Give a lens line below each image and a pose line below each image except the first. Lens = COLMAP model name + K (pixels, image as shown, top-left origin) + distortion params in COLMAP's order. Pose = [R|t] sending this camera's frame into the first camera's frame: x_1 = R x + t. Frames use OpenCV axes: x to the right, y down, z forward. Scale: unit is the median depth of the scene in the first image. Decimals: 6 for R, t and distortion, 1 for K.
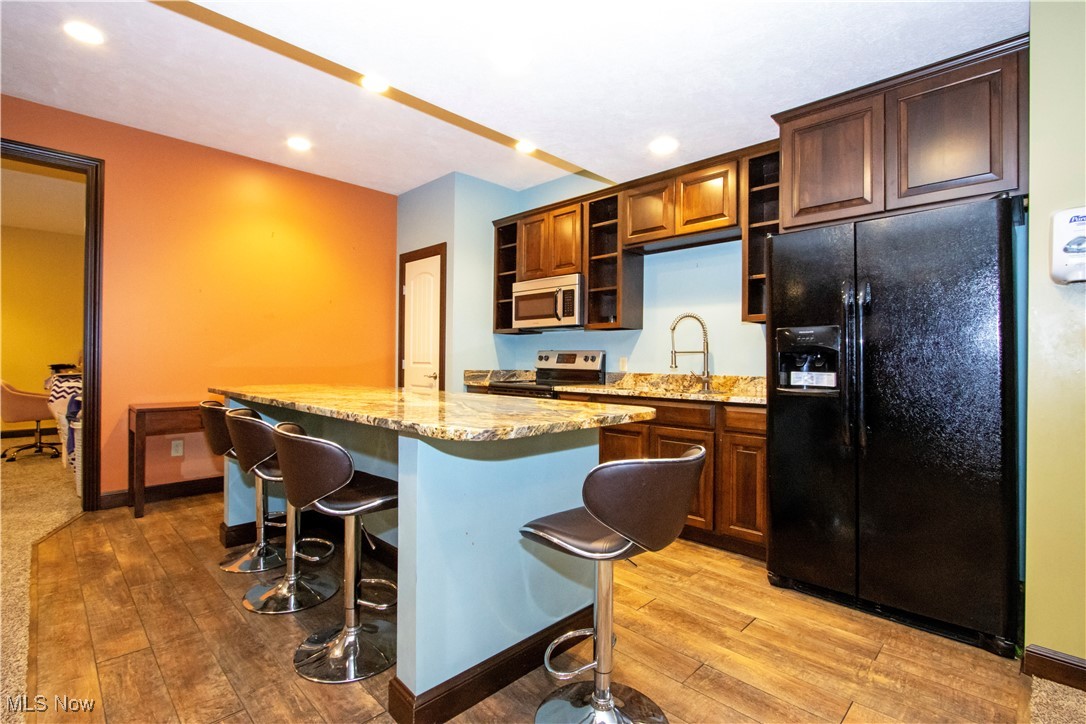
lens RADIAL K [[500.3, 0, 546.1], [0, 500.3, 358.7], [0, 0, 1]] dist [-0.014060, 0.001129]
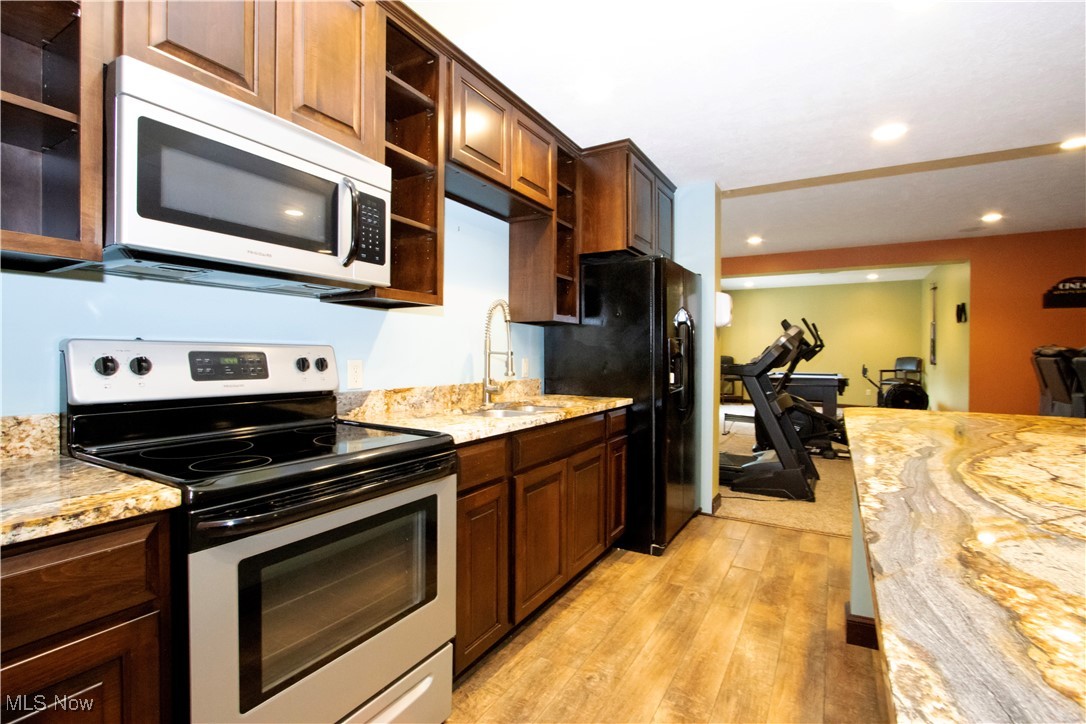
lens RADIAL K [[500.3, 0, 548.3], [0, 500.3, 359.9], [0, 0, 1]] dist [-0.014060, 0.001129]
pose [[-0.238332, -0.024064, 0.970886, -0.448849], [-0.017133, 0.999642, 0.020571, -0.019862], [-0.971033, -0.011731, -0.238658, 1.124714]]
